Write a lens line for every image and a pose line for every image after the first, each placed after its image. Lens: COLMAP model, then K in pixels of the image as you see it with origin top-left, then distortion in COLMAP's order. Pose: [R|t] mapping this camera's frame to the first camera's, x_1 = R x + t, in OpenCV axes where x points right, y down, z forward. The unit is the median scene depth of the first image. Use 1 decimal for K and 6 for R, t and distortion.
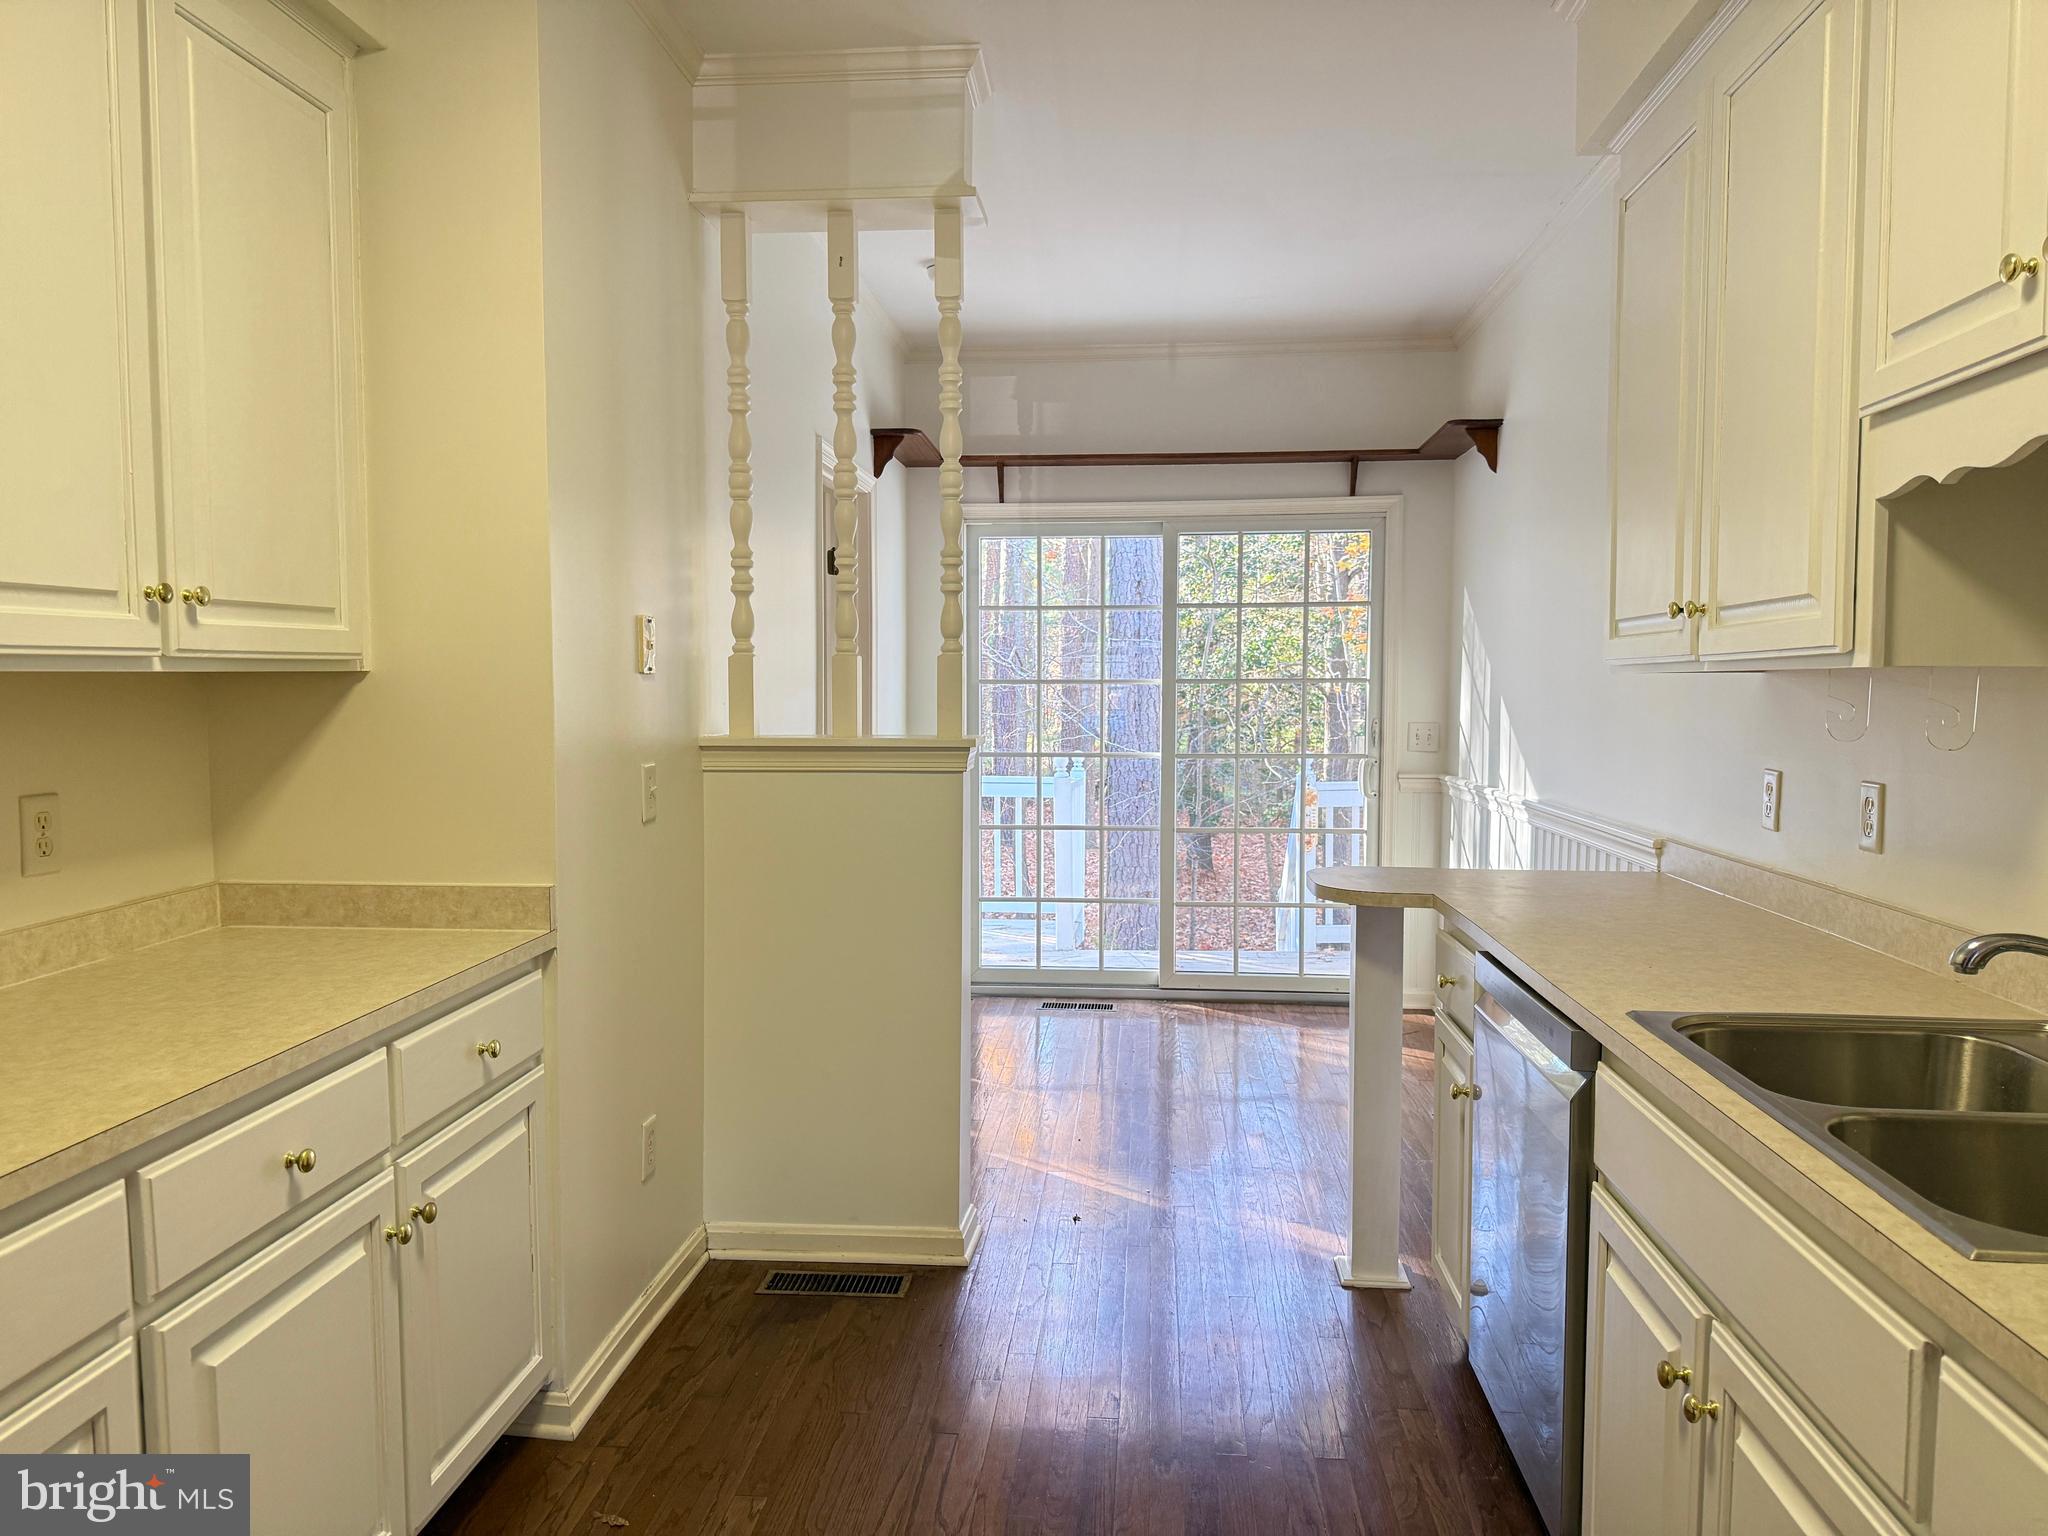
lens RADIAL K [[1482.5, 0, 988.8], [0, 1482.5, 760.4], [0, 0, 1]] dist [0.105410, -0.162141]
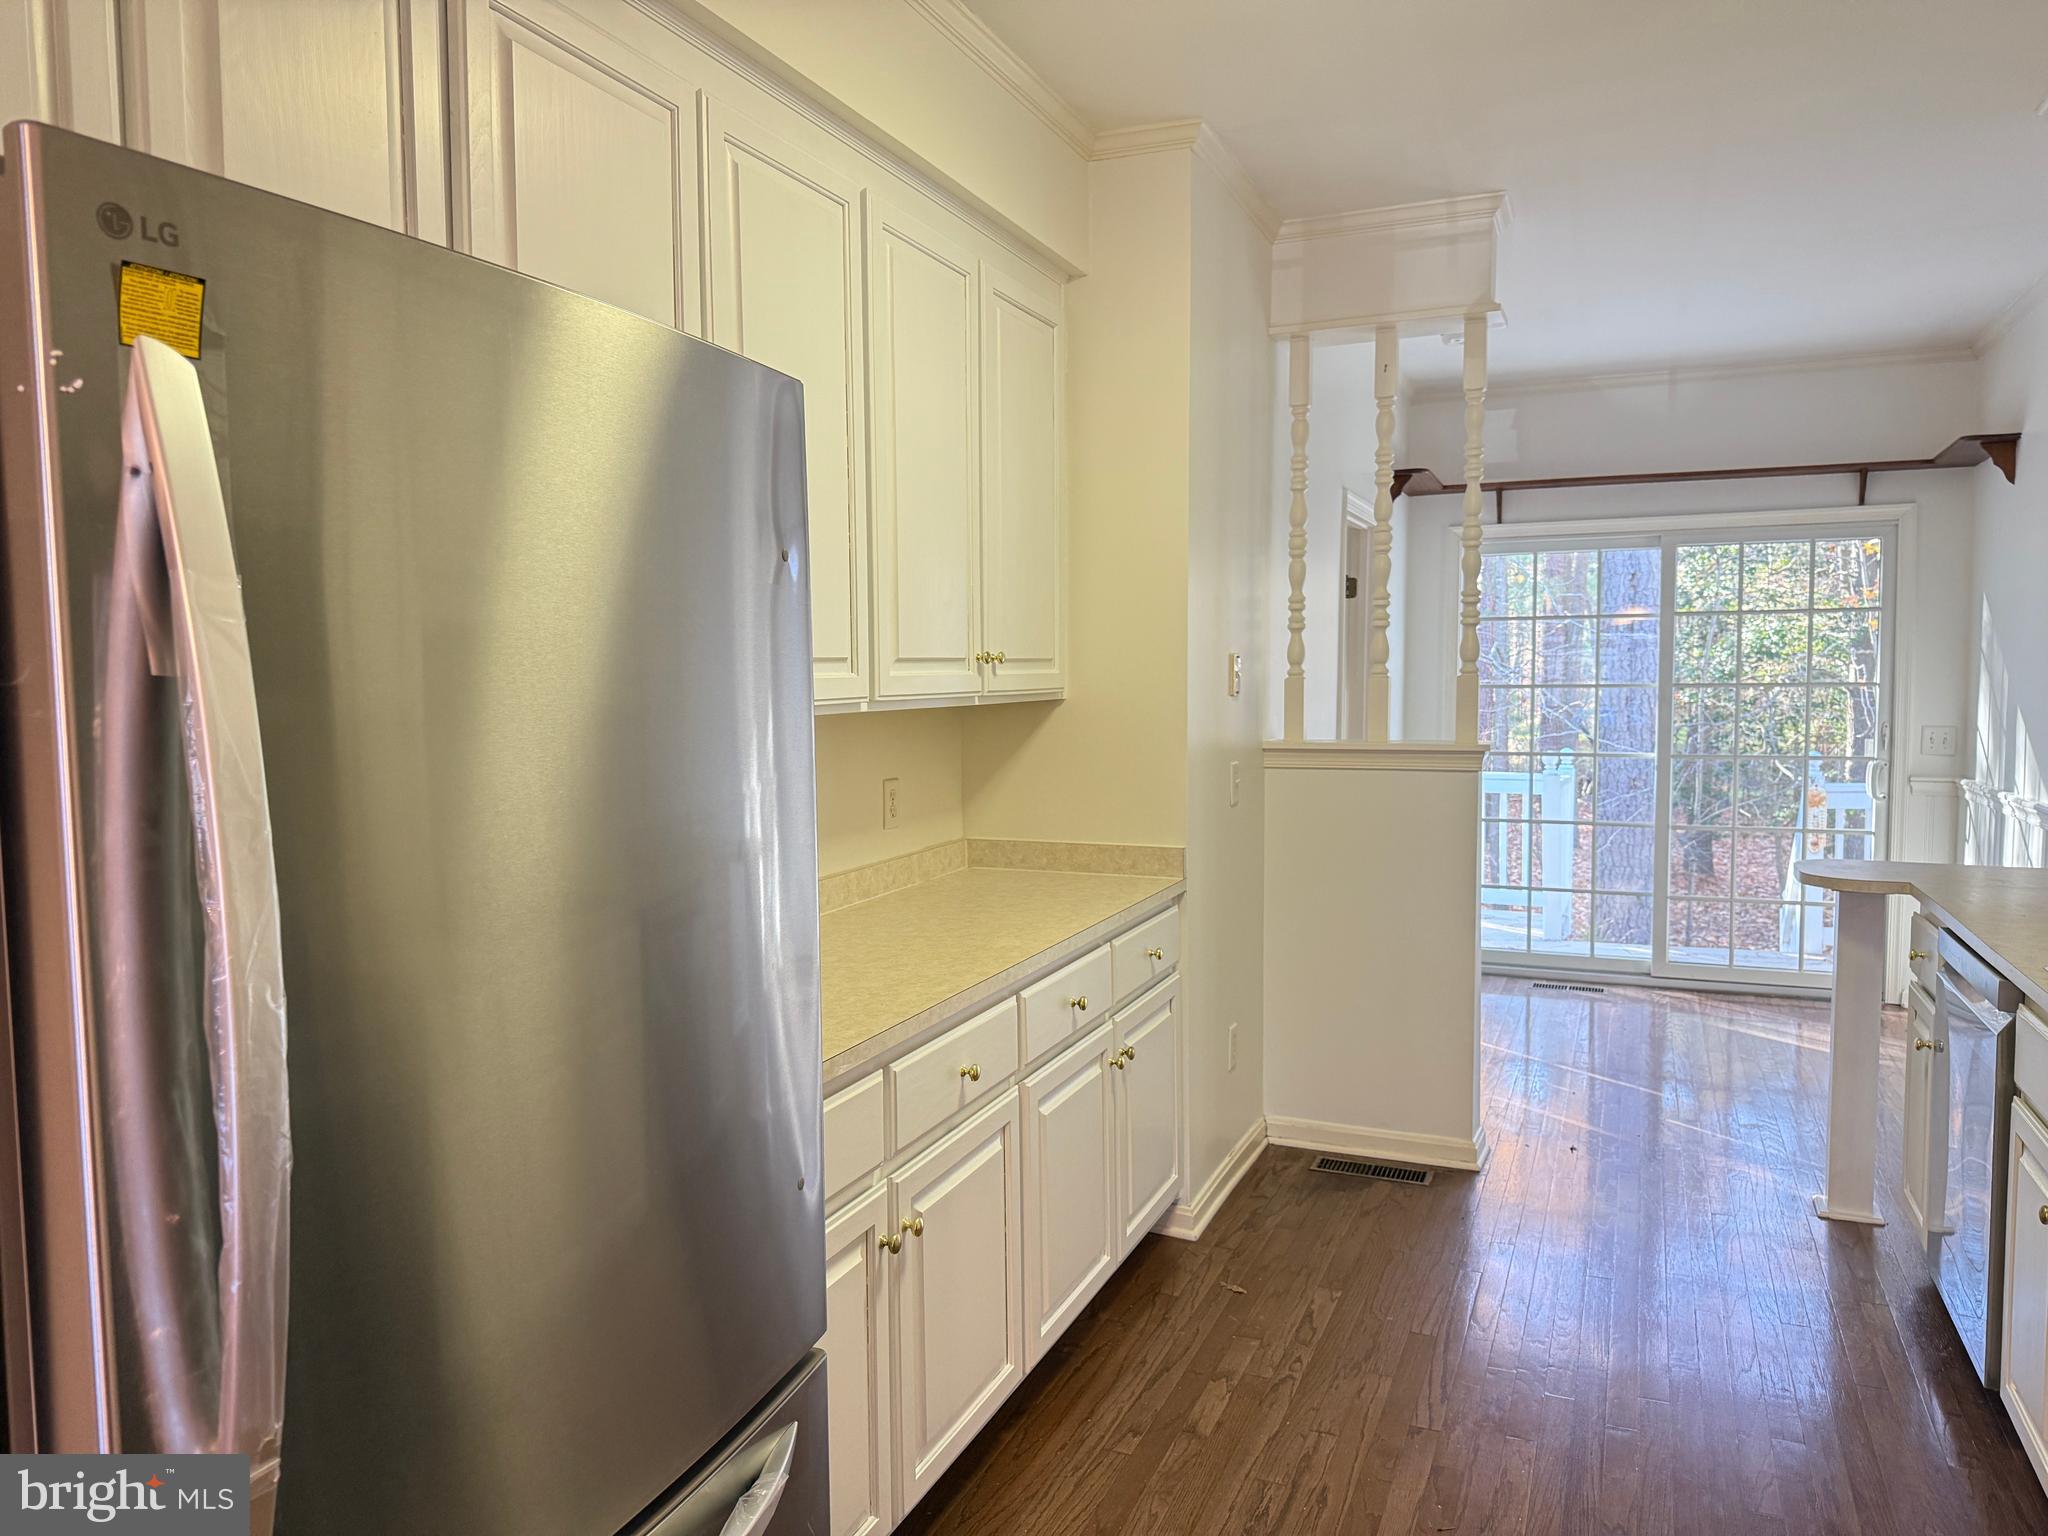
lens RADIAL K [[1482.5, 0, 988.8], [0, 1482.5, 760.4], [0, 0, 1]] dist [0.105410, -0.162141]
pose [[0.955002, 0.012468, -0.296336, -0.037529], [-0.010680, 0.999914, 0.007652, -0.006419], [0.296406, -0.004143, 0.955053, -0.302467]]
